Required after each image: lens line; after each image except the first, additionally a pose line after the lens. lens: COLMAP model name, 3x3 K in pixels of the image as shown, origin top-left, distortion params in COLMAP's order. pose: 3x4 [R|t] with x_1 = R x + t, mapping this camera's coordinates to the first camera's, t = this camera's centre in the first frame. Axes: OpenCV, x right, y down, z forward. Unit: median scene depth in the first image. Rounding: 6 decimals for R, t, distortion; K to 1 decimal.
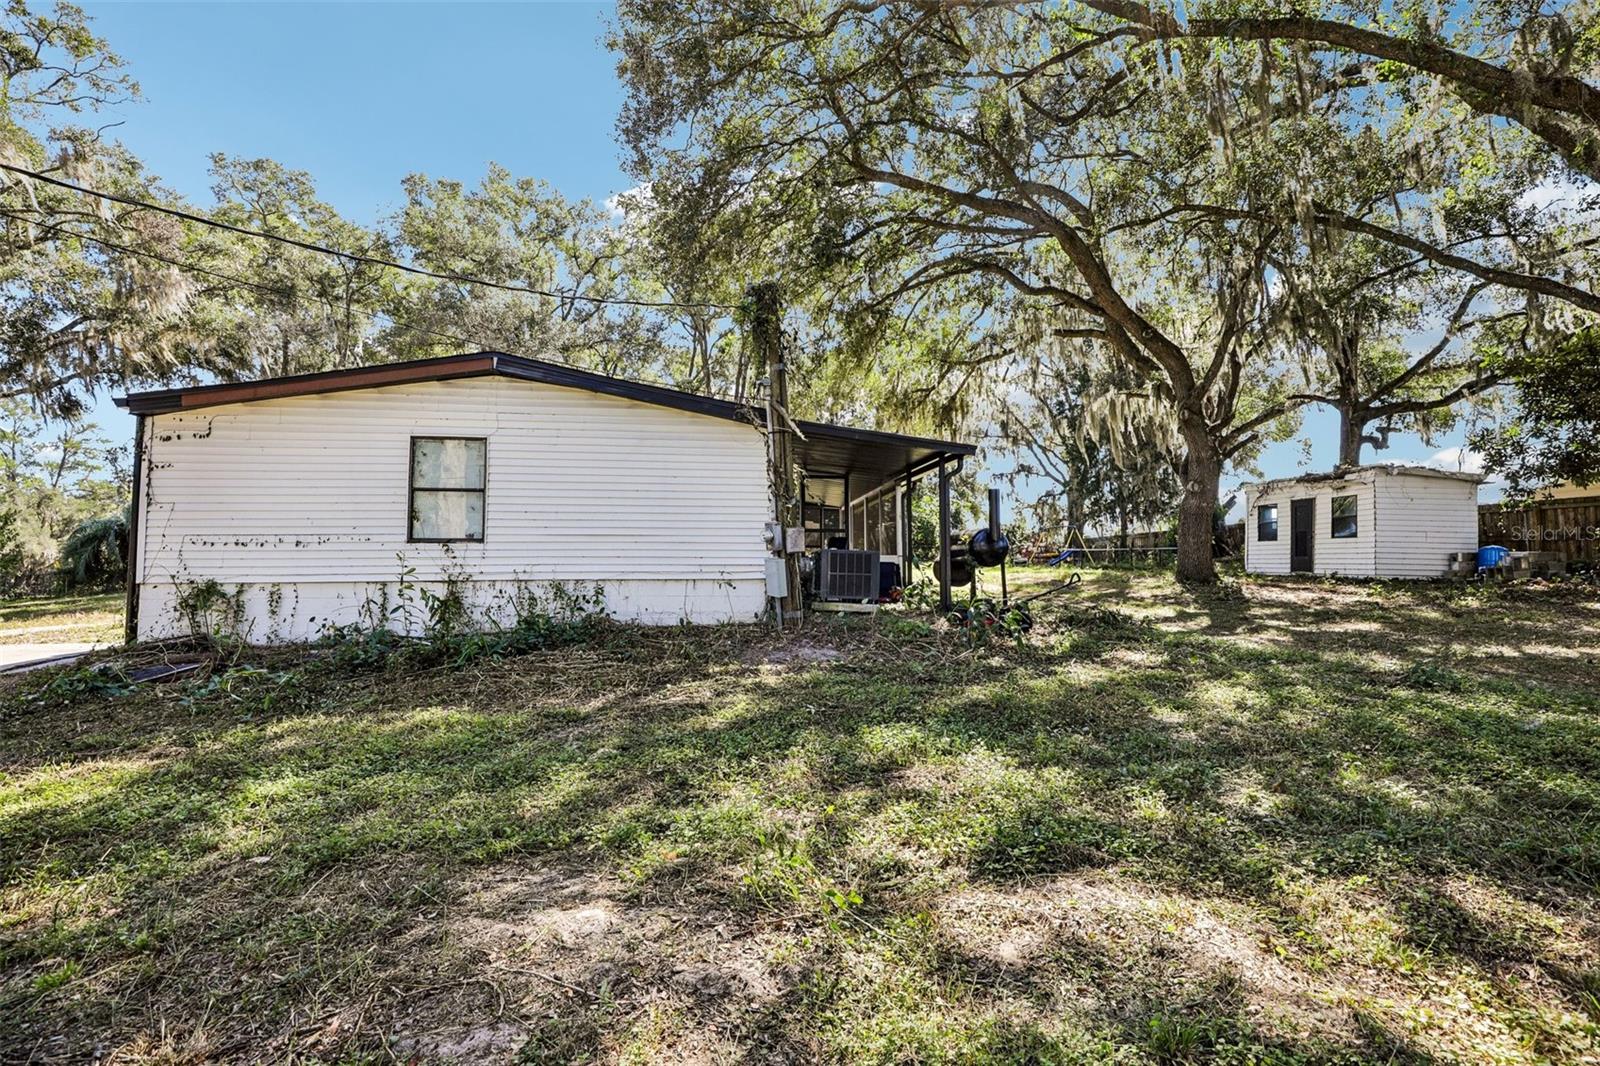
lens RADIAL K [[731.5, 0, 800.0], [0, 731.5, 533.0], [0, 0, 1]] dist [-0.001606, 0.000471]
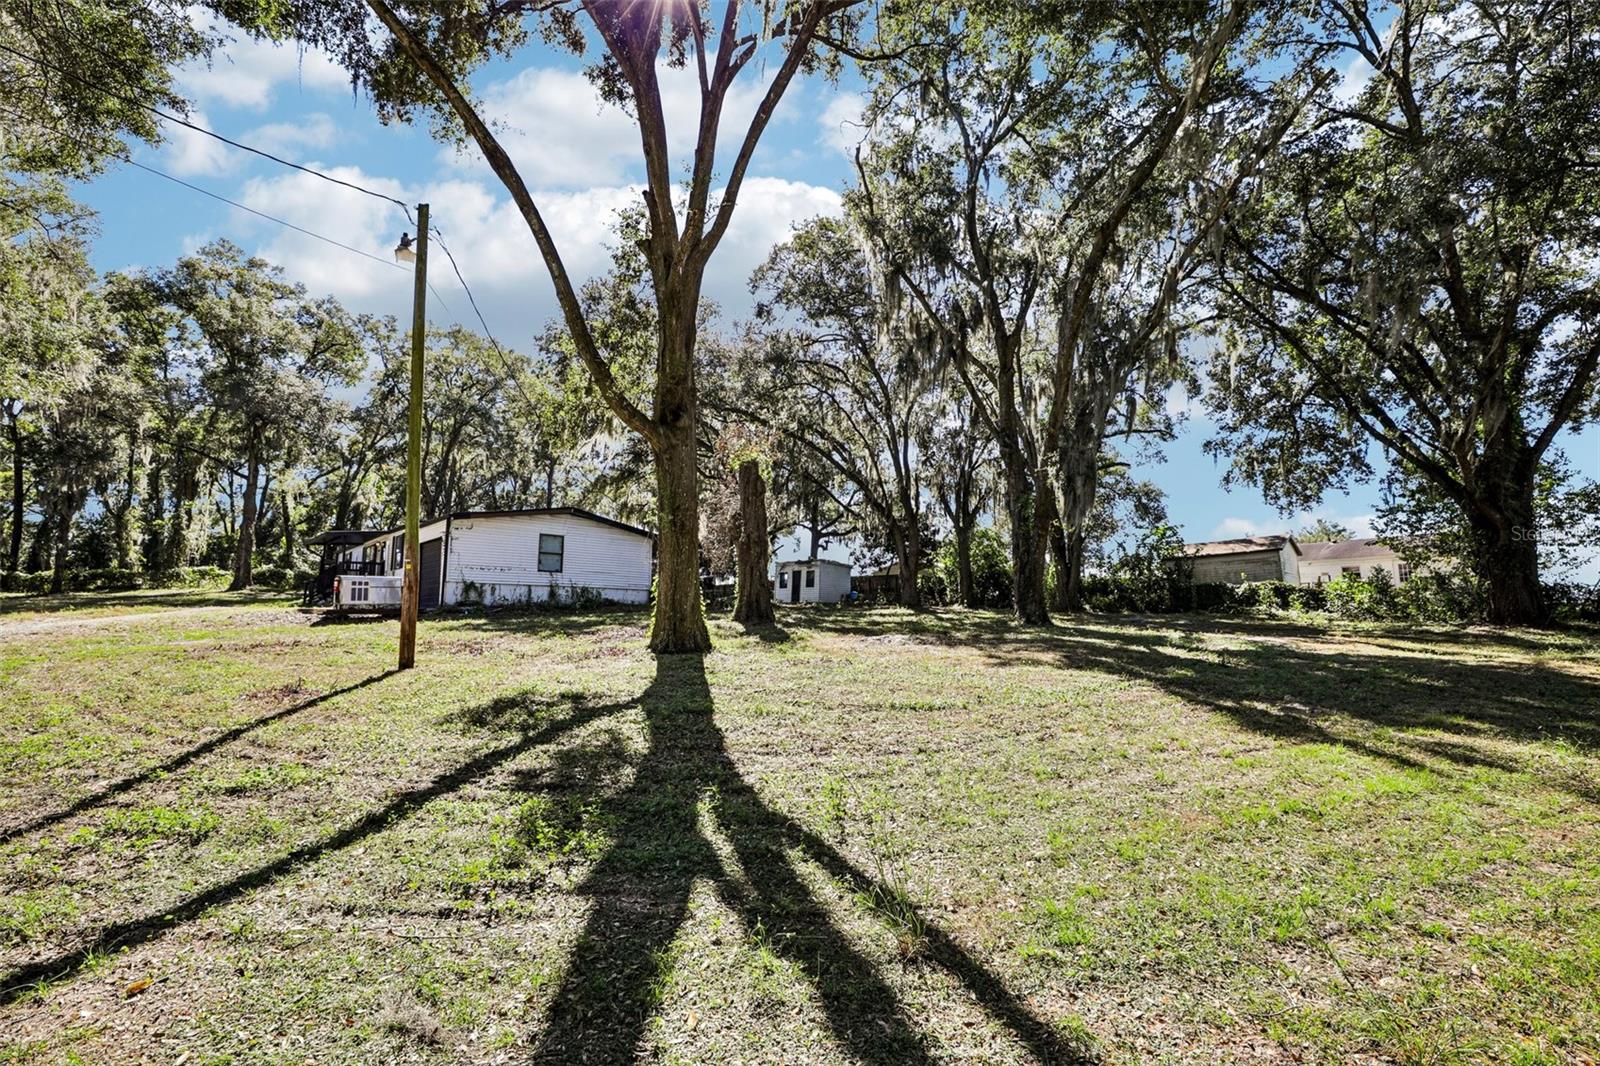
lens RADIAL K [[731.5, 0, 800.0], [0, 731.5, 533.0], [0, 0, 1]] dist [-0.001606, 0.000471]
pose [[0.816673, 0.080253, 0.571494, -0.709732], [-0.037206, 0.995545, -0.086632, 0.038188], [-0.575901, 0.049487, 0.816021, -1.005695]]
